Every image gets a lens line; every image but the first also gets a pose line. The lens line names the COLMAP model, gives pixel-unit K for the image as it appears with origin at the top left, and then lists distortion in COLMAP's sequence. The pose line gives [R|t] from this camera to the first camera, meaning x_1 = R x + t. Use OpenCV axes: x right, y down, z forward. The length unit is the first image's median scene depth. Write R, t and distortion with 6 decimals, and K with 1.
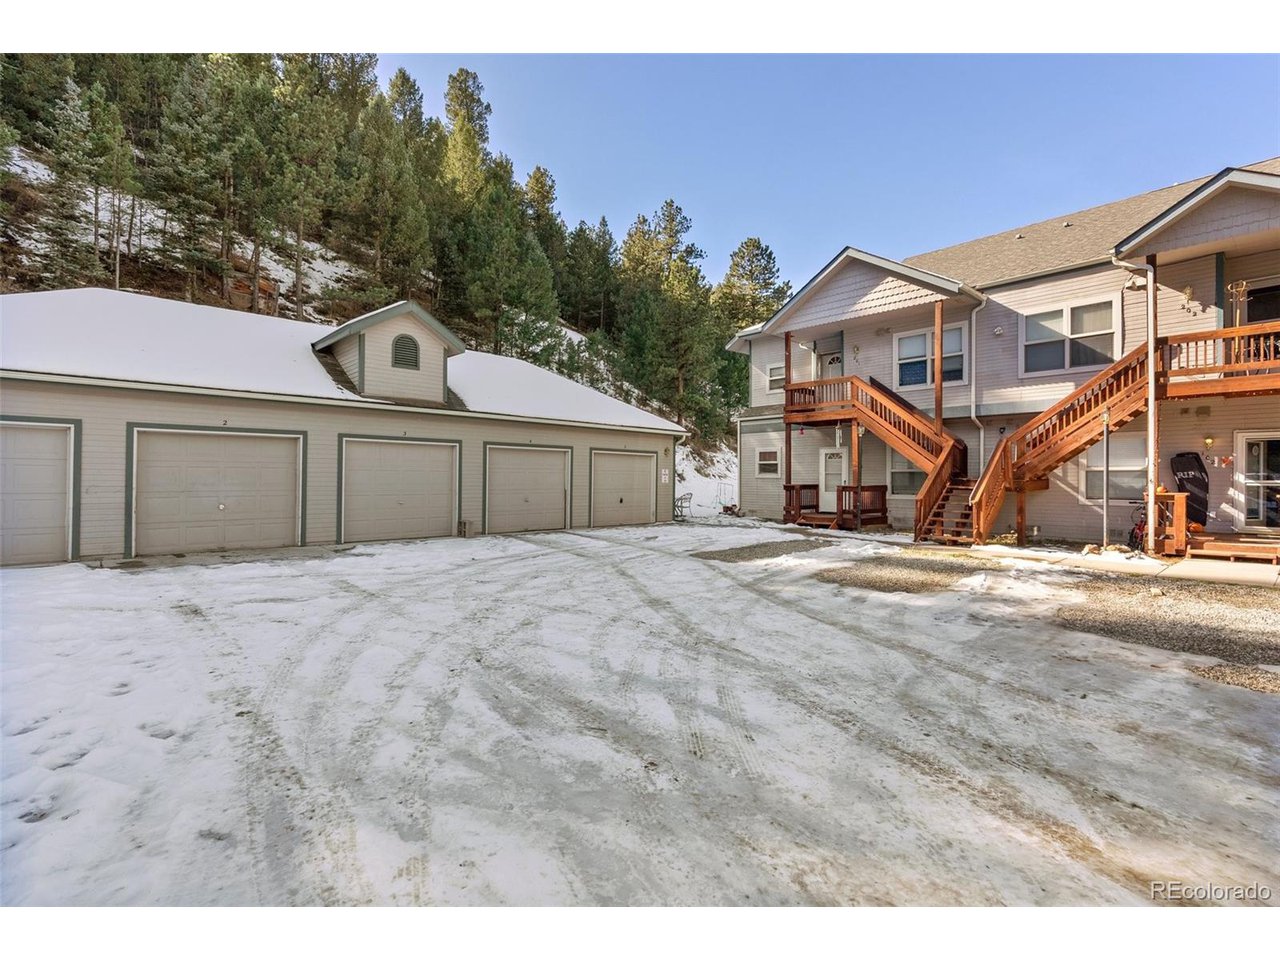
lens RADIAL K [[625.0, 0, 640.0], [0, 625.0, 480.0], [0, 0, 1]] dist [-0.002339, -0.000156]
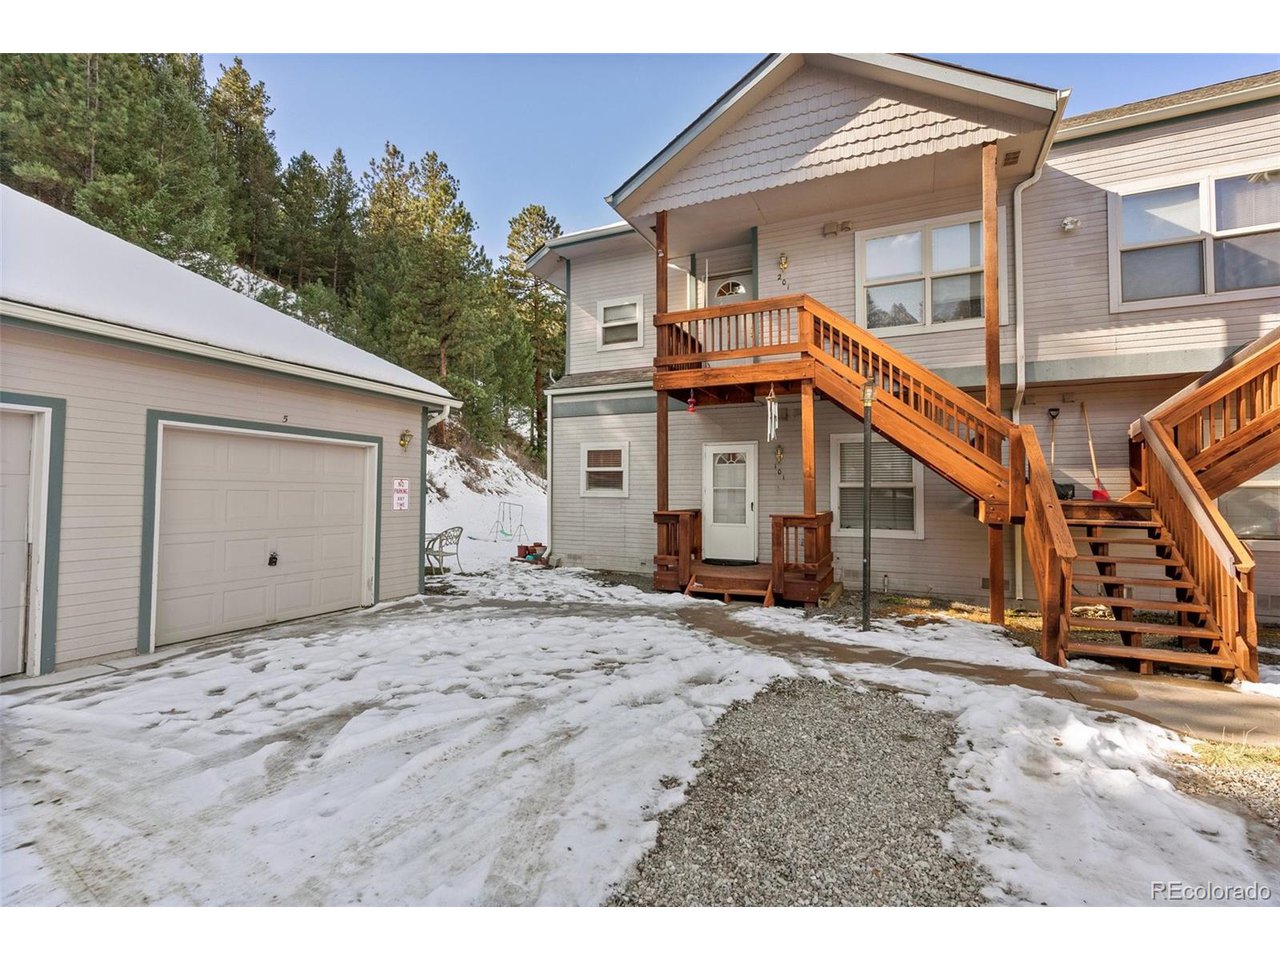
lens RADIAL K [[574.7, 0, 639.0], [0, 574.7, 477.1], [0, 0, 1]] dist [-0.008509, -0.000150]
pose [[0.923831, 0.010918, 0.382645, 0.038098], [0.000035, 0.999591, -0.028607, -0.006595], [-0.382801, 0.026441, 0.923452, 0.528169]]
